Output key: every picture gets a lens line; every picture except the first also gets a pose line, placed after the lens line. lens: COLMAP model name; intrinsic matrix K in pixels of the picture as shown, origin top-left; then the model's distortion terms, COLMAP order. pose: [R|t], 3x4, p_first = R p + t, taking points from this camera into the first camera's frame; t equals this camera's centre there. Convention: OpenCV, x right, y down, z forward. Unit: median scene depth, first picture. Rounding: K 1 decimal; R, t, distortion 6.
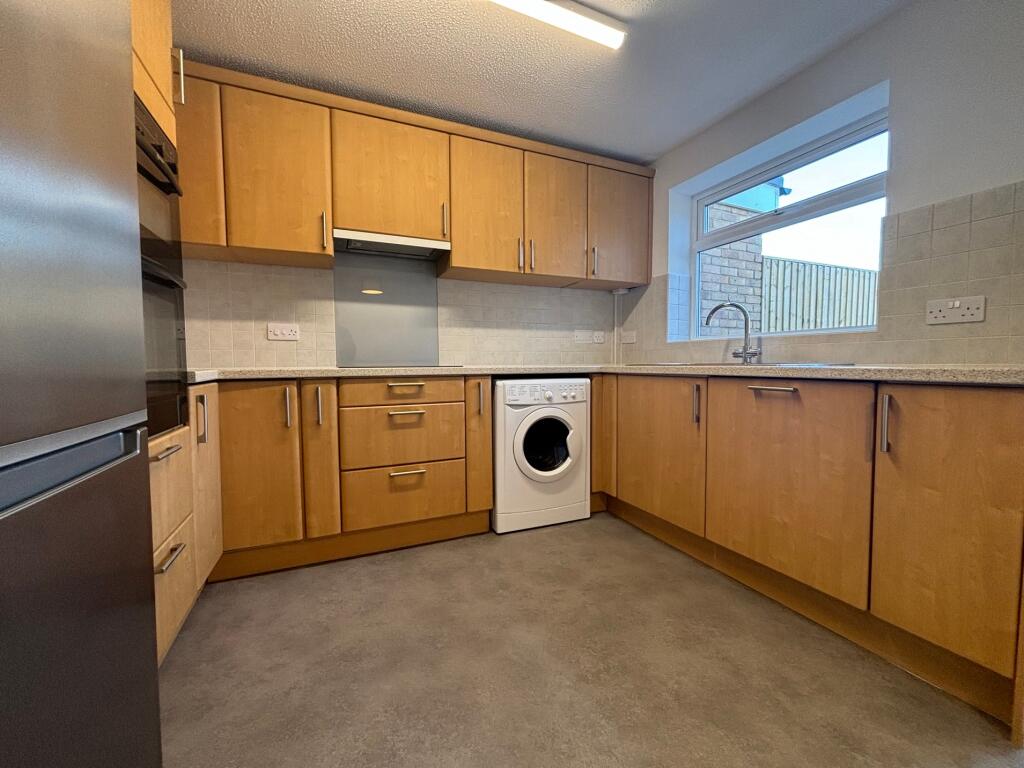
lens RADIAL K [[411.2, 0, 510.1], [0, 411.2, 383.0], [0, 0, 1]] dist [-0.000441, 0.000343]
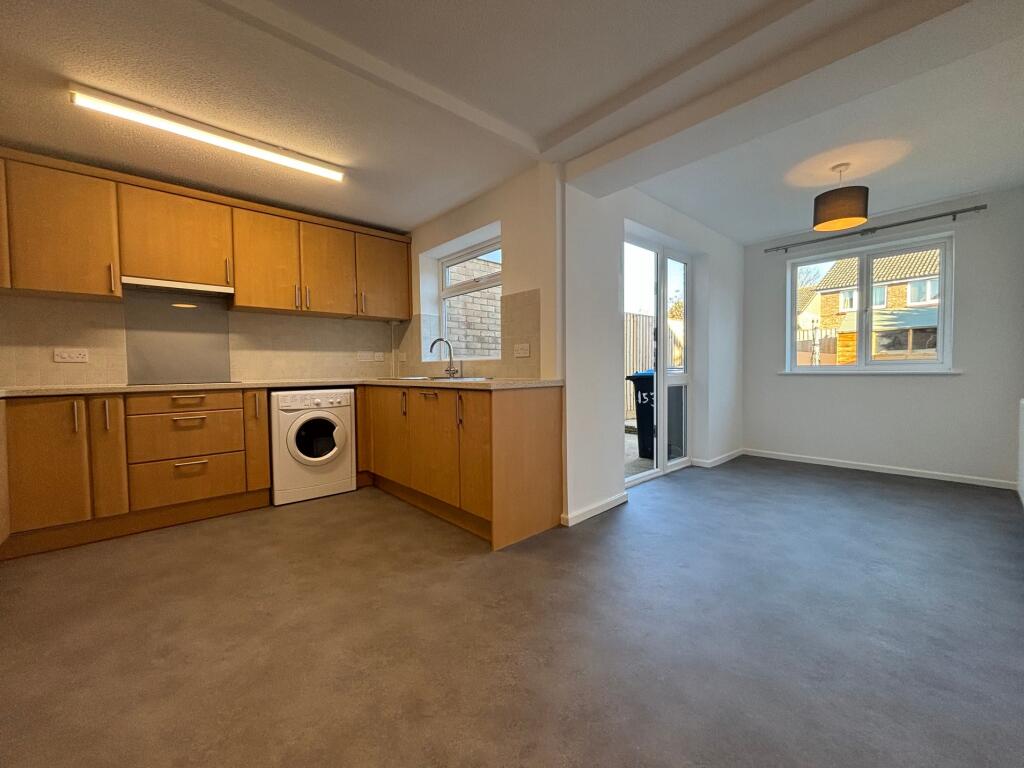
lens RADIAL K [[411.2, 0, 510.1], [0, 411.2, 383.0], [0, 0, 1]] dist [-0.000441, 0.000343]
pose [[0.951287, -0.017044, 0.307836, 0.294644], [0.023352, 0.999586, -0.016818, 0.004929], [-0.307422, 0.023187, 0.951291, -0.530238]]
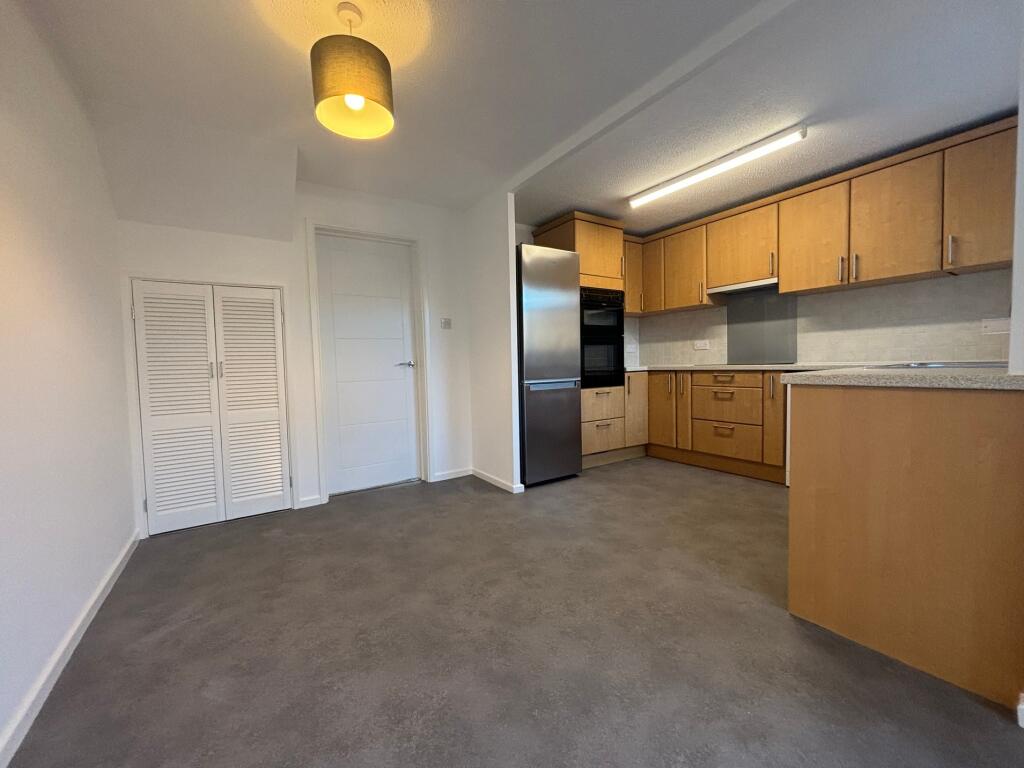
lens RADIAL K [[411.2, 0, 510.1], [0, 411.2, 383.0], [0, 0, 1]] dist [-0.000441, 0.000343]
pose [[0.168733, 0.049169, -0.984435, 1.160154], [-0.023768, 0.998668, 0.045806, -0.019194], [0.985375, 0.015669, 0.169677, -0.157045]]
